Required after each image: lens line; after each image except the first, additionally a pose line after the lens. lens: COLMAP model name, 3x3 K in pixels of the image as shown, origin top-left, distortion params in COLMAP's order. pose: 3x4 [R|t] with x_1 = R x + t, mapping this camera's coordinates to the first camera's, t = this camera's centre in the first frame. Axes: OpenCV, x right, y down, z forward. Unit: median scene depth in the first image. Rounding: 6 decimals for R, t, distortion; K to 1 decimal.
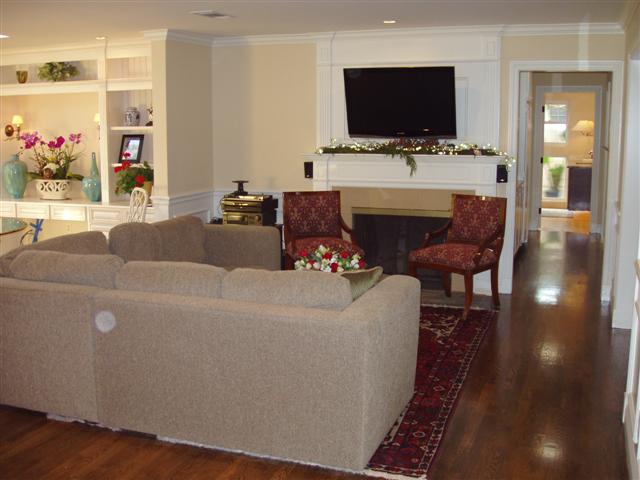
lens RADIAL K [[715.8, 0, 320.7], [0, 715.8, 239.0], [0, 0, 1]] dist [-0.129522, 0.000000]
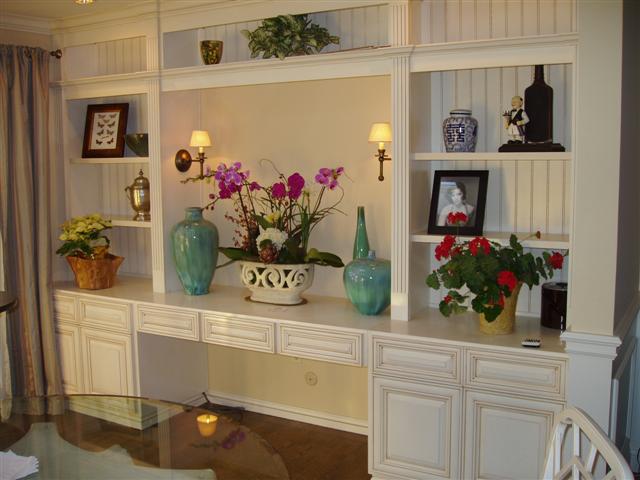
lens RADIAL K [[715.8, 0, 319.6], [0, 715.8, 240.7], [0, 0, 1]] dist [-0.129522, 0.000000]
pose [[0.984488, 0.009353, -0.175203, -0.272220], [-0.015980, 0.999208, -0.036451, -0.084273], [0.174723, 0.038685, 0.983857, 0.535269]]
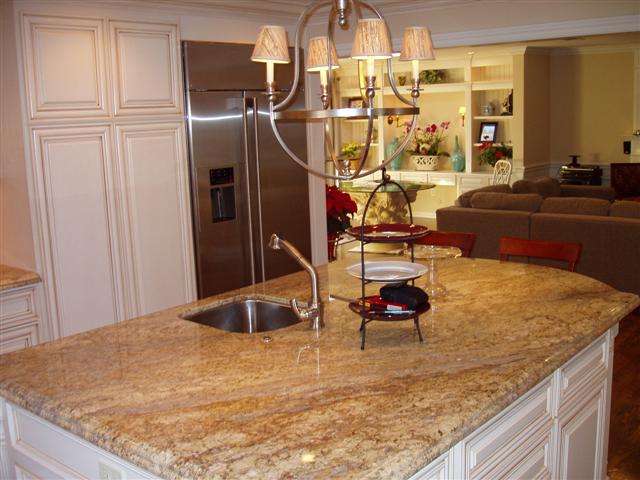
lens RADIAL K [[715.8, 0, 320.4], [0, 715.8, 238.9], [0, 0, 1]] dist [-0.129522, 0.000000]
pose [[0.941997, 0.024178, -0.334750, -0.109633], [-0.017943, 0.999603, 0.021705, 0.052143], [0.335142, -0.014440, 0.942057, -0.389266]]
